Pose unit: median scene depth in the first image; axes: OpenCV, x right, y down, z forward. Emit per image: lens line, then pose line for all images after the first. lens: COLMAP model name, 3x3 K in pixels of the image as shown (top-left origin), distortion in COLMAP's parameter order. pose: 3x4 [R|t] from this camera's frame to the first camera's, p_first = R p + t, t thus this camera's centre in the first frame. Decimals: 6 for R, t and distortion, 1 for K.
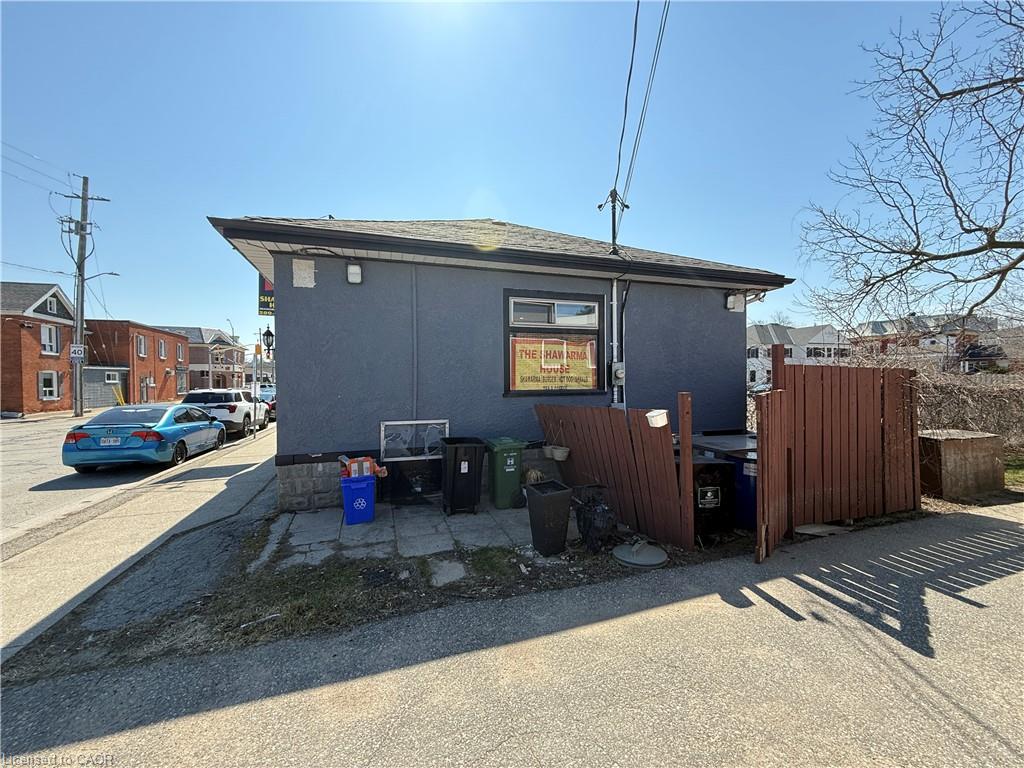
lens RADIAL K [[411.3, 0, 512.0], [0, 411.3, 384.0], [0, 0, 1]] dist [-0.000908, -0.000183]
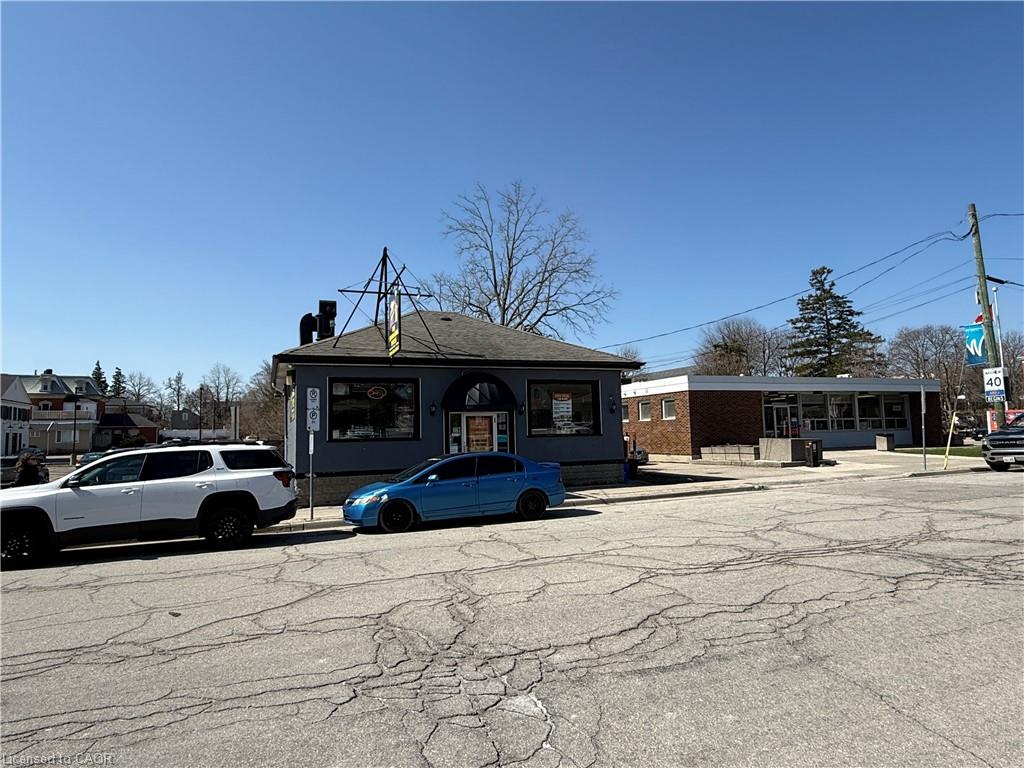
lens RADIAL K [[618.5, 0, 512.0], [0, 618.5, 384.0], [0, 0, 1]] dist [0.038246, 0.000584]
pose [[-0.072177, 0.095574, 0.992802, -2.021199], [0.034072, 0.995054, -0.093314, 0.029627], [-0.996810, 0.027092, -0.075077, 0.945636]]
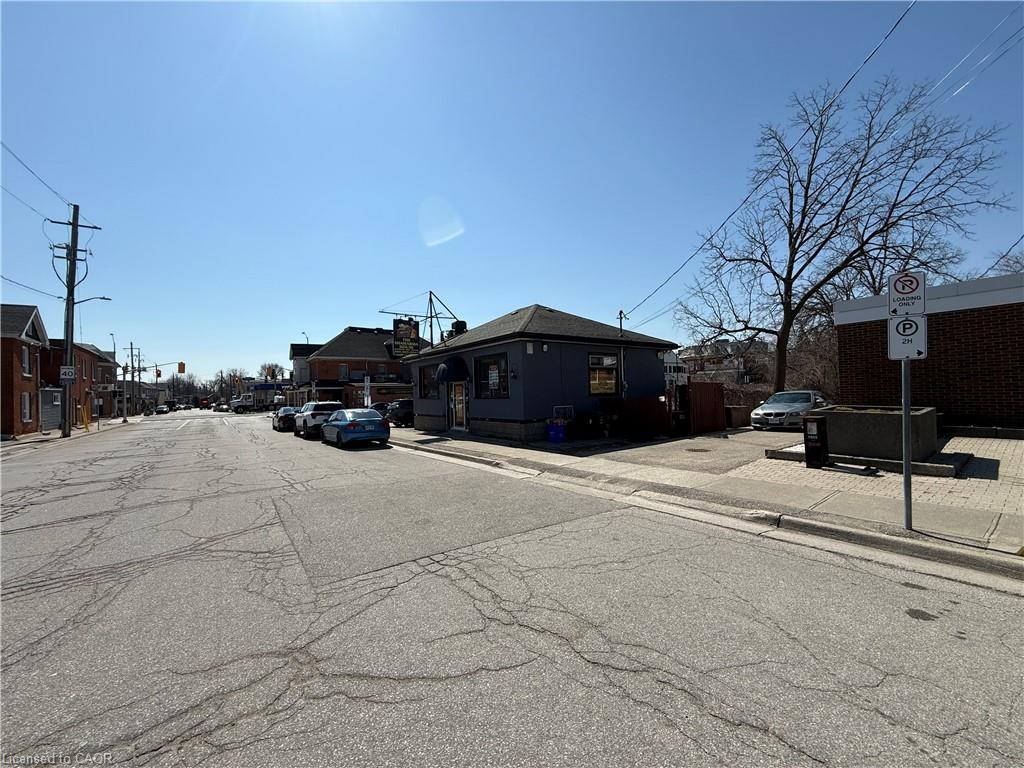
lens RADIAL K [[417.7, 0, 512.0], [0, 417.7, 384.0], [0, 0, 1]] dist [-0.000408, 0.000015]
pose [[0.951543, -0.013057, 0.307239, -0.730410], [0.024020, 0.999201, -0.031928, 0.017260], [-0.306577, 0.037761, 0.951097, -0.734475]]
